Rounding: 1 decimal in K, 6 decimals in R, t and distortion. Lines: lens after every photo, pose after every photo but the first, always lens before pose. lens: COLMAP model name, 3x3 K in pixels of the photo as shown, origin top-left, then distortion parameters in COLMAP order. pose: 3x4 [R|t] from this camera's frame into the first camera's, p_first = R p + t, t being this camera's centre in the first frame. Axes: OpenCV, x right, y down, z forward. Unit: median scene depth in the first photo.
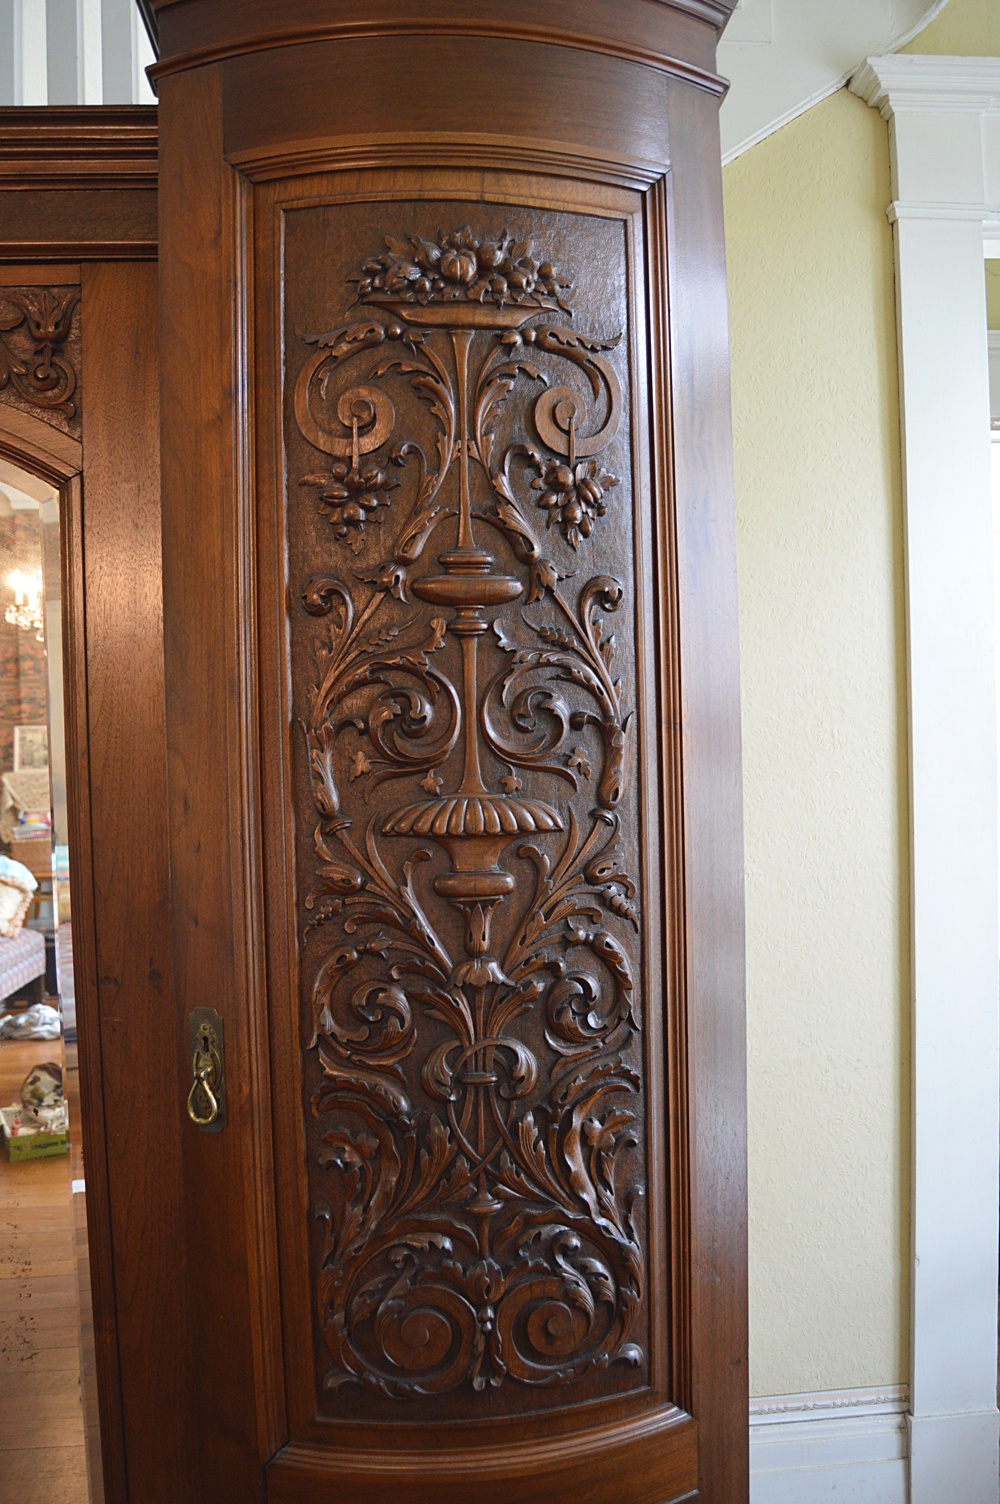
lens RADIAL K [[1195.2, 0, 514.4], [0, 1195.2, 760.4], [0, 0, 1]] dist [-0.091670, 0.032587]
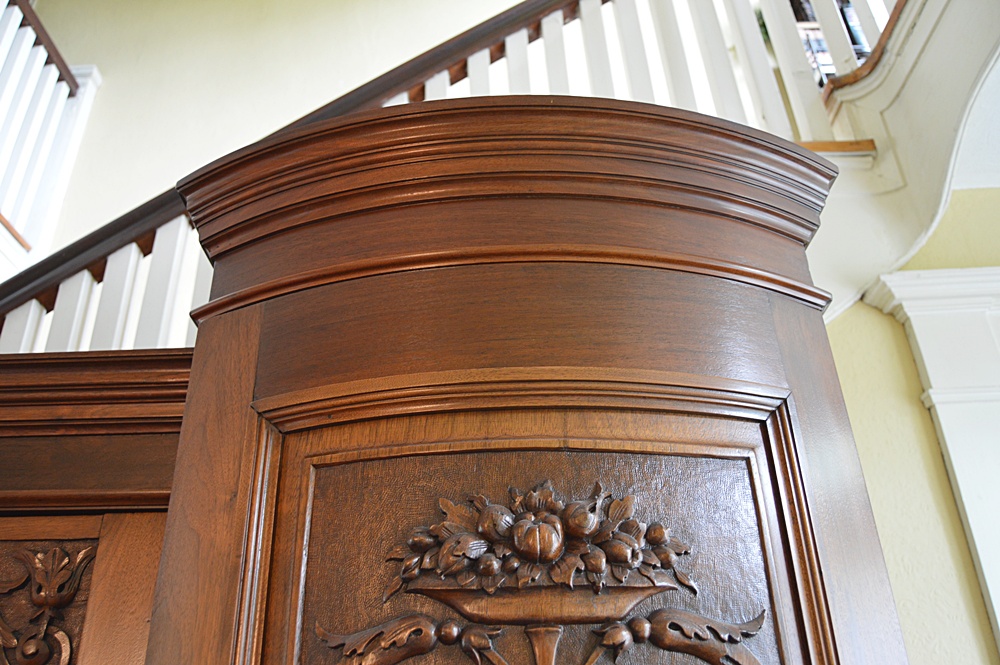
lens RADIAL K [[858.8, 0, 507.8], [0, 858.8, 324.8], [0, 0, 1]] dist [-0.085889, 0.014648]
pose [[0.996448, -0.051090, -0.066944, -0.023356], [0.010931, 0.866692, -0.498724, -0.264507], [0.083500, 0.496220, 0.864172, 0.465366]]
